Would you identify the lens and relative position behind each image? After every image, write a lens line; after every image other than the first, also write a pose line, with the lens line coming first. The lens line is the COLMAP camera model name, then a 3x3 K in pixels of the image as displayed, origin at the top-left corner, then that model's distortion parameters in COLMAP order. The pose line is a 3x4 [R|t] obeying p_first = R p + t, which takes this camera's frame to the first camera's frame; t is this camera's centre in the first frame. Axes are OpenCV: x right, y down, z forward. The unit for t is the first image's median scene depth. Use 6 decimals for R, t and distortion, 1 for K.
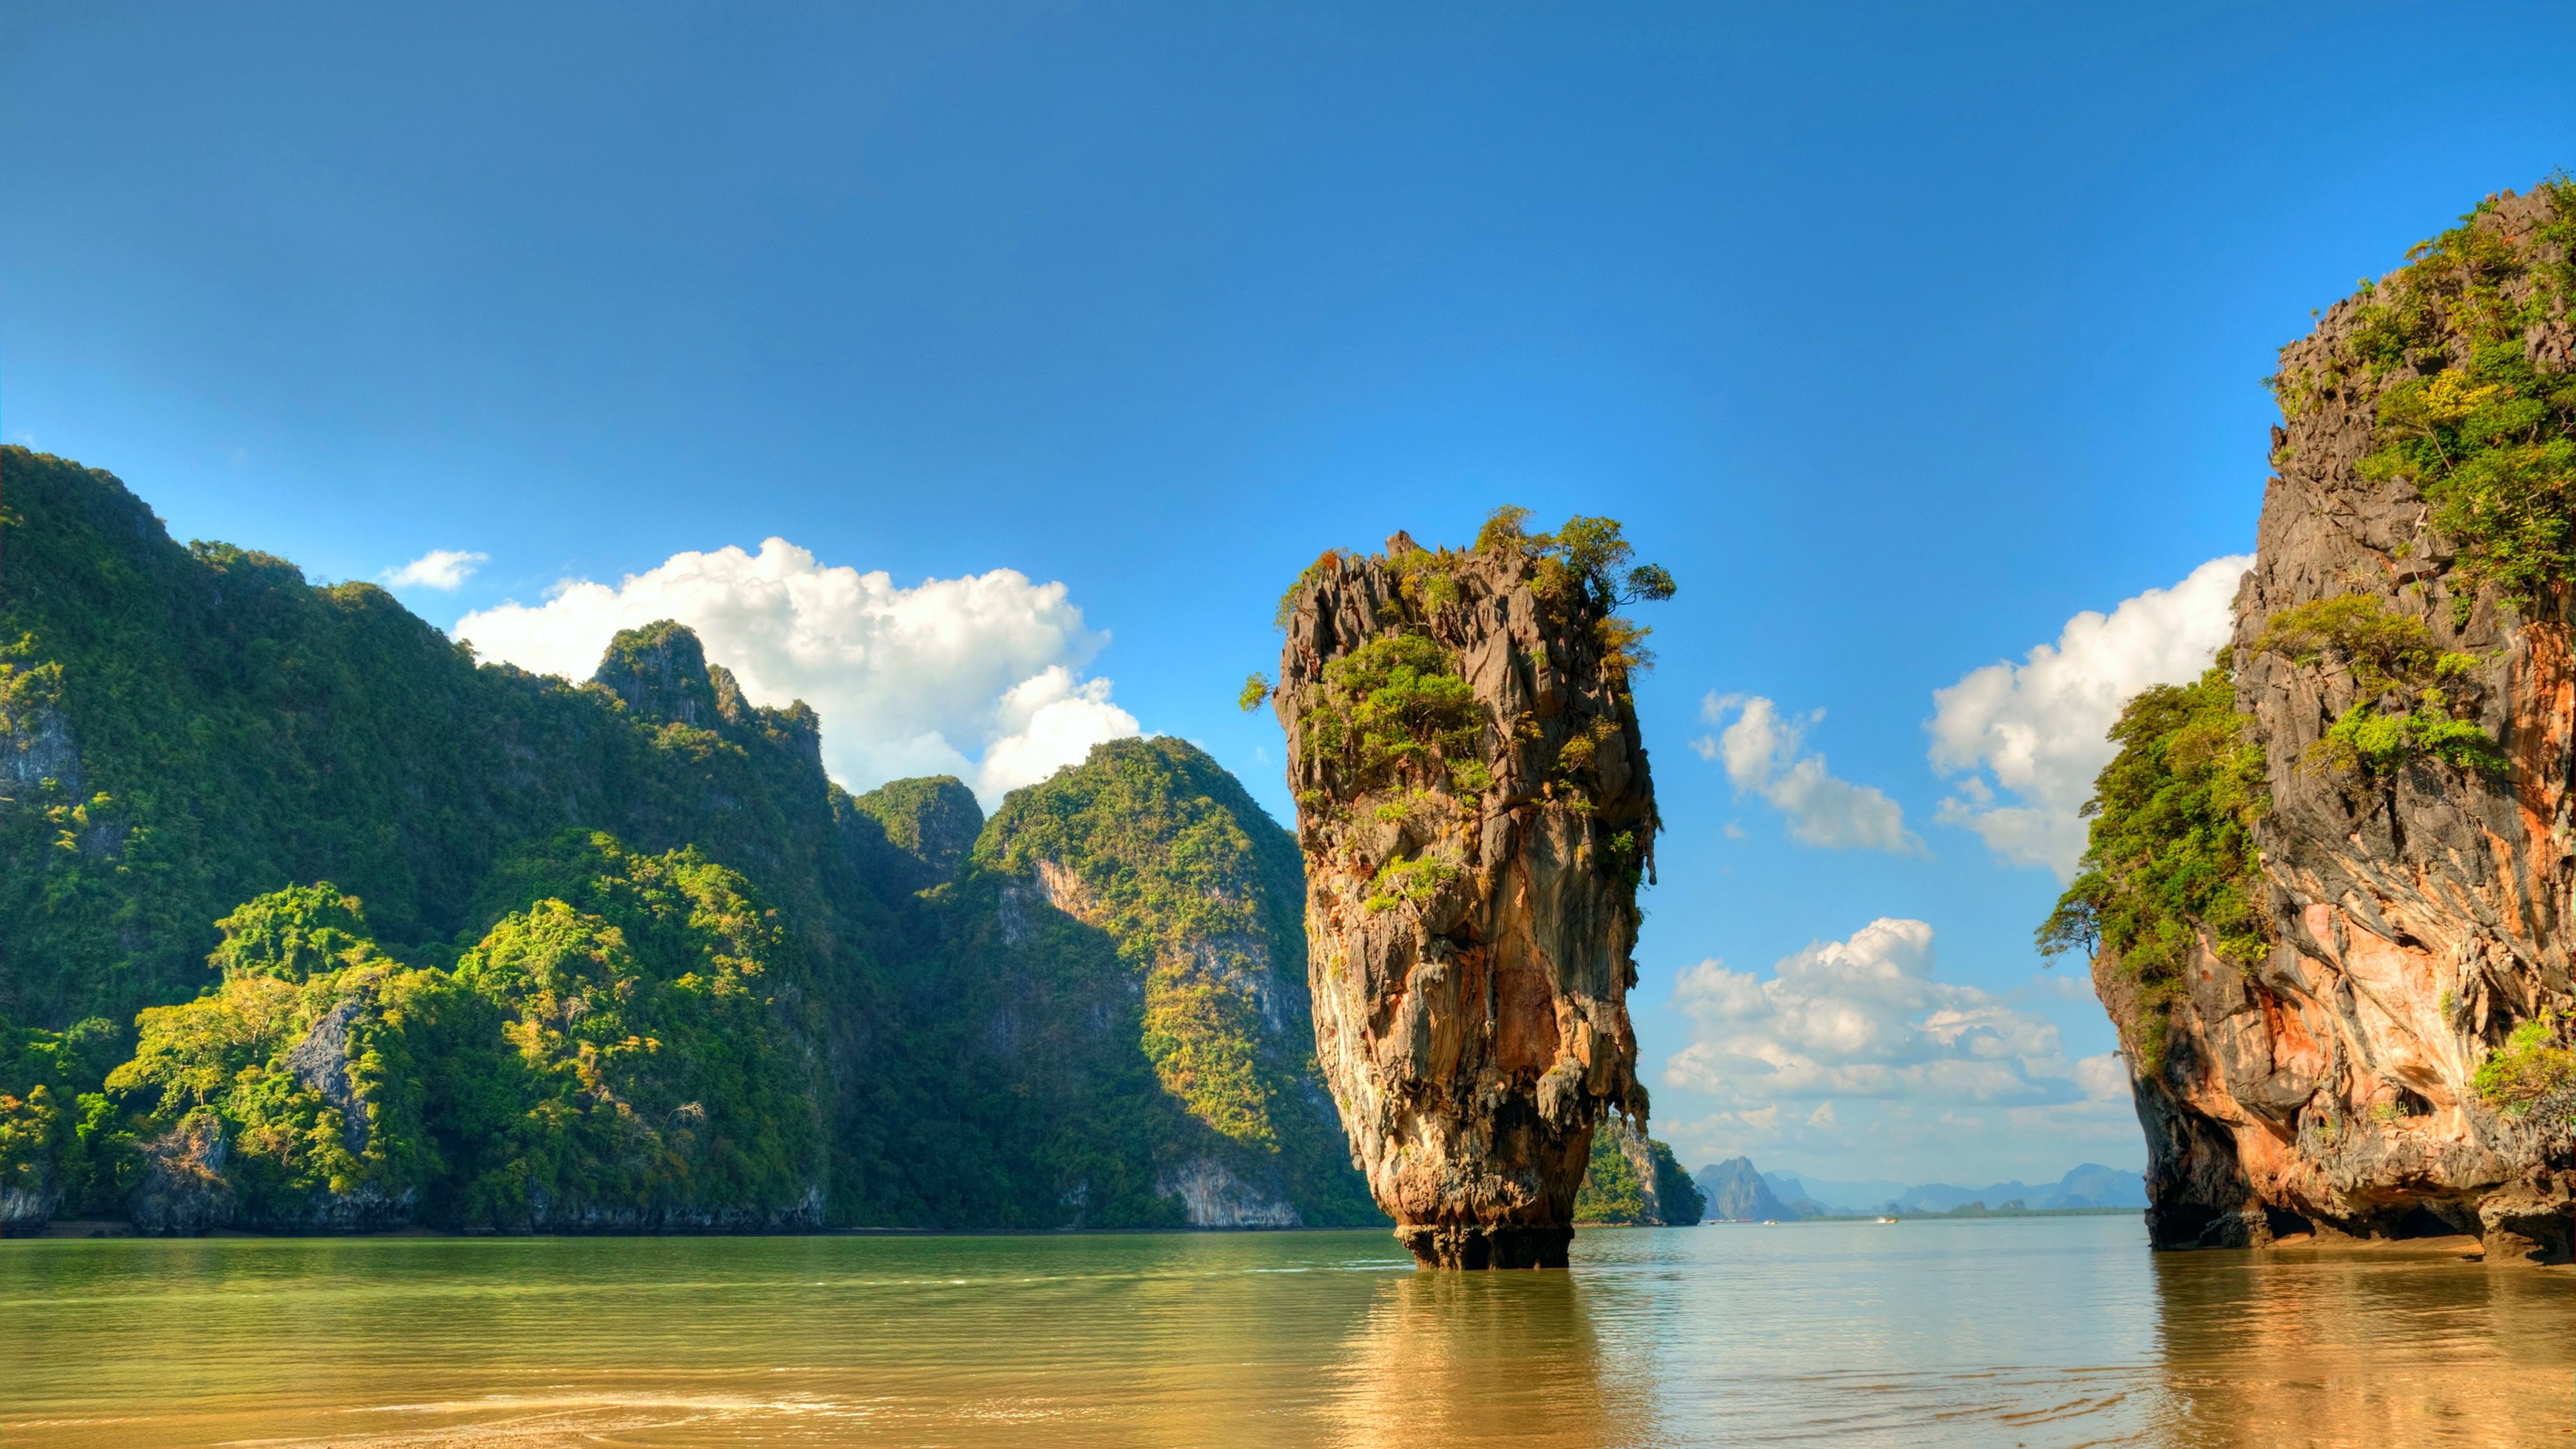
lens RADIAL K [[1791.9, 0, 1303.8], [0, 1791.9, 879.7], [0, 0, 1]] dist [-0.109813, 0.085636]
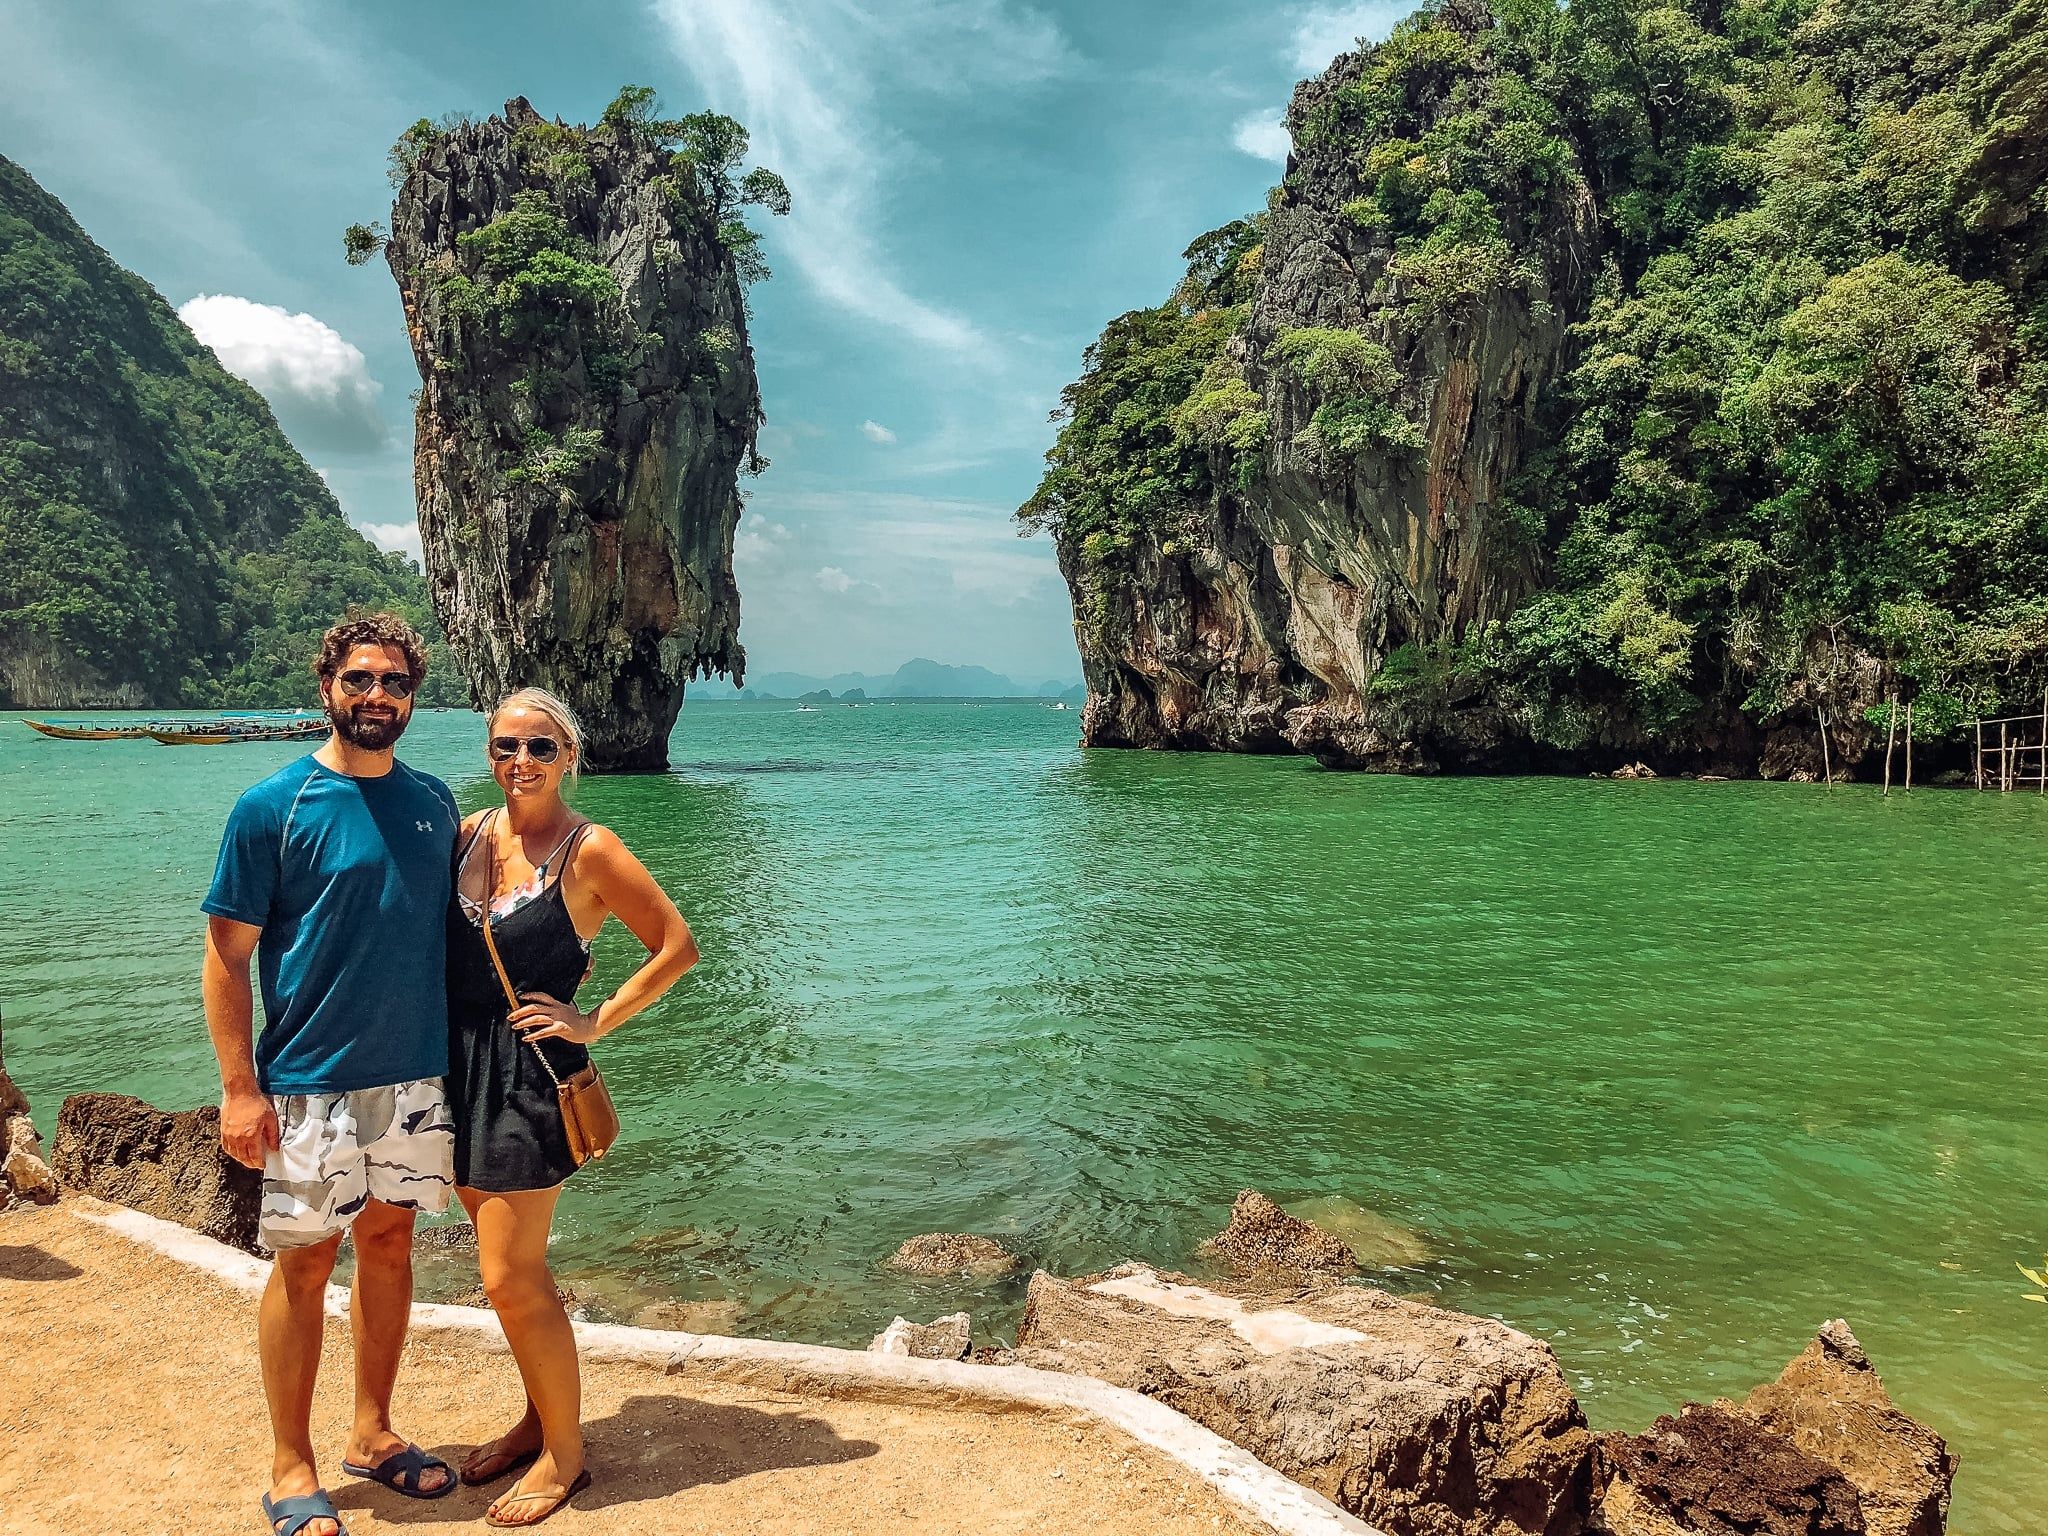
lens RADIAL K [[1716.2, 0, 1024.0], [0, 1716.2, 768.0], [0, 0, 1]] dist [0.015245, -0.006850]
pose [[0.888088, -0.009799, 0.459569, -0.157996], [-0.094047, 0.974751, 0.202524, -0.050529], [-0.449950, -0.223080, 0.864743, -0.076674]]
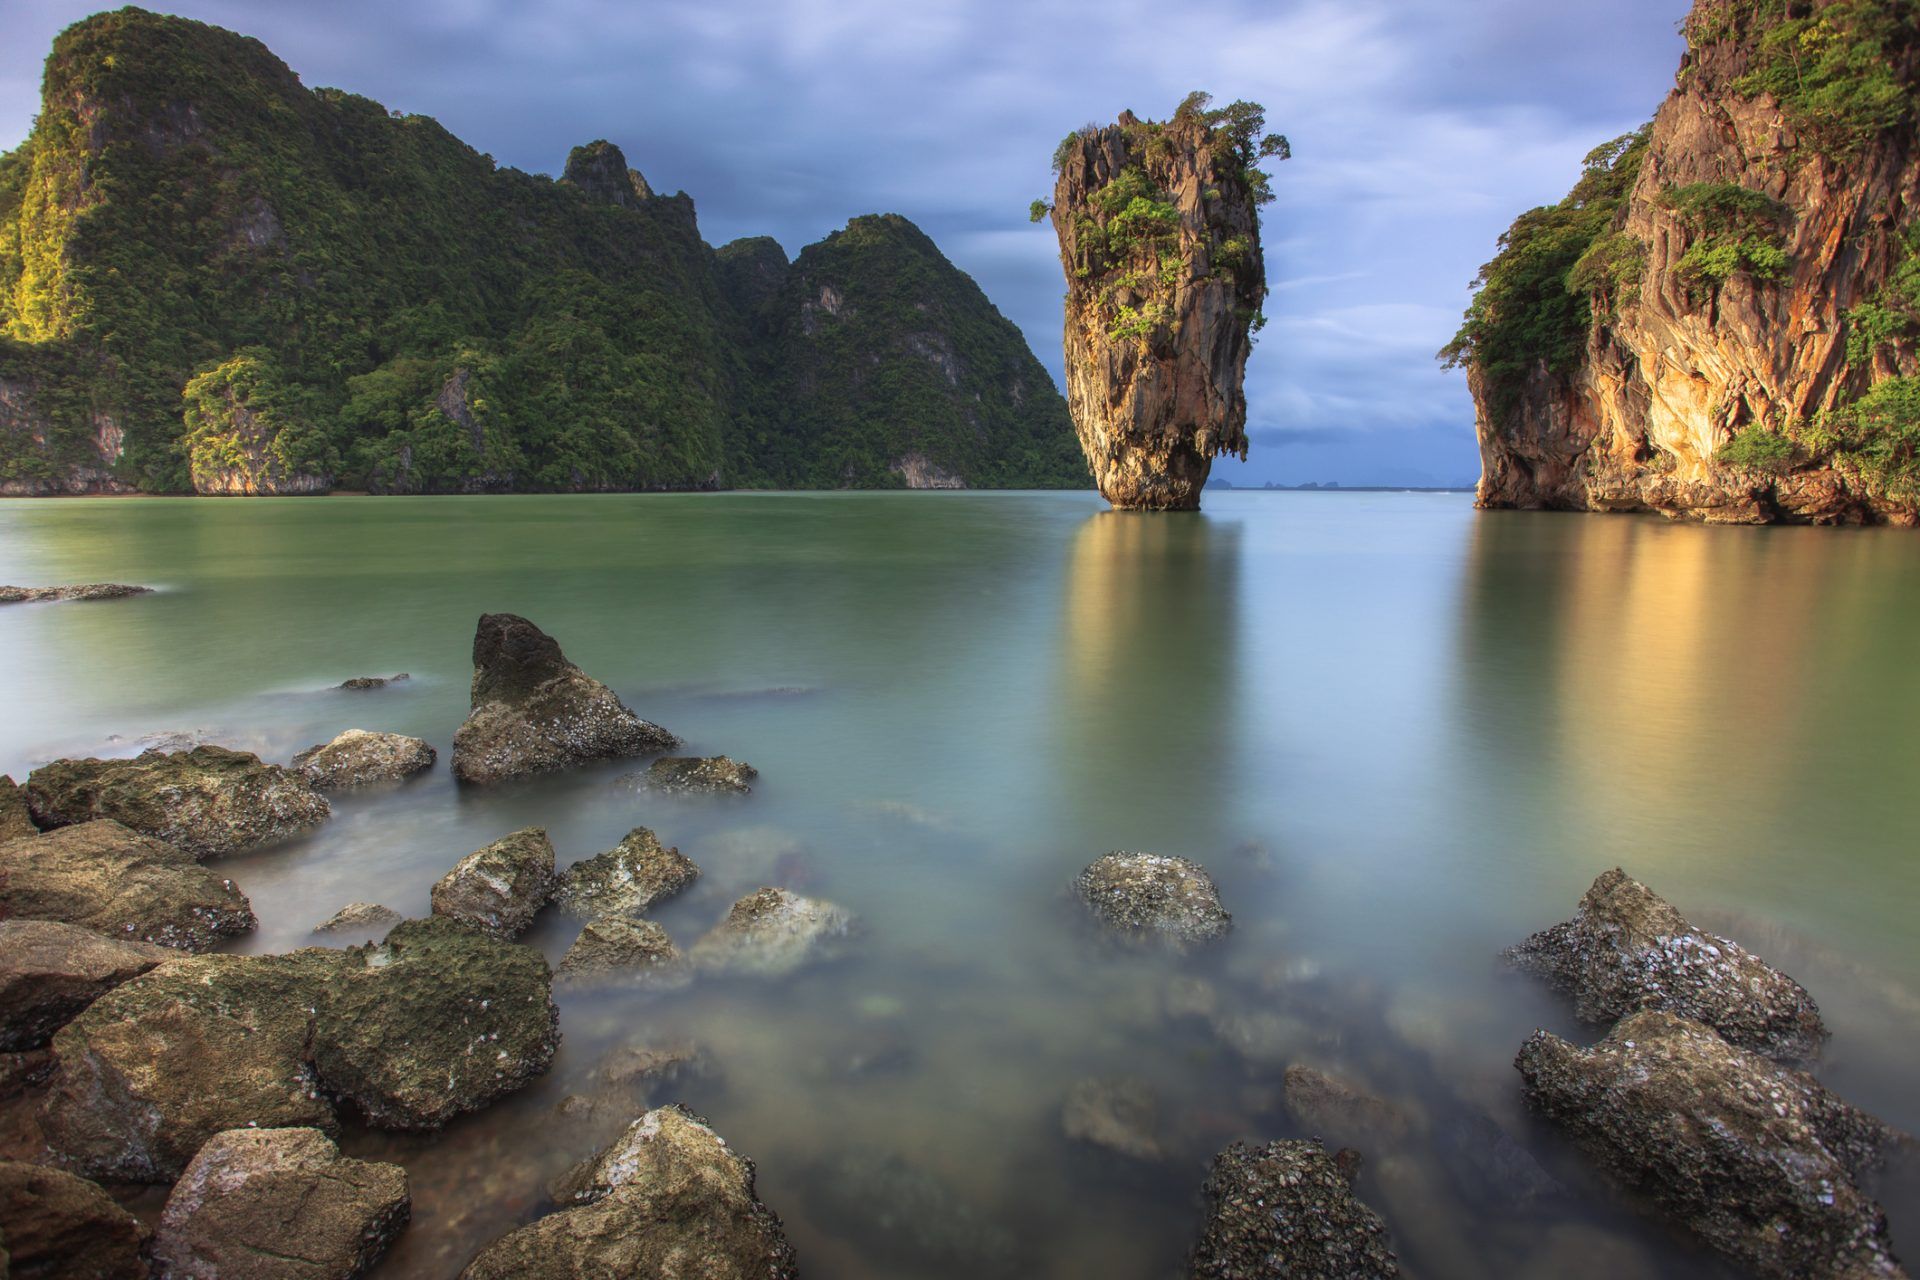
lens RADIAL K [[939.0, 0, 954.6], [0, 939.0, 632.8], [0, 0, 1]] dist [-0.068159, 0.034322]
pose [[0.999936, 0.010900, -0.002910, -0.113998], [-0.009271, 0.940884, 0.338601, -0.020004], [0.006429, -0.338553, 0.940926, -0.015701]]
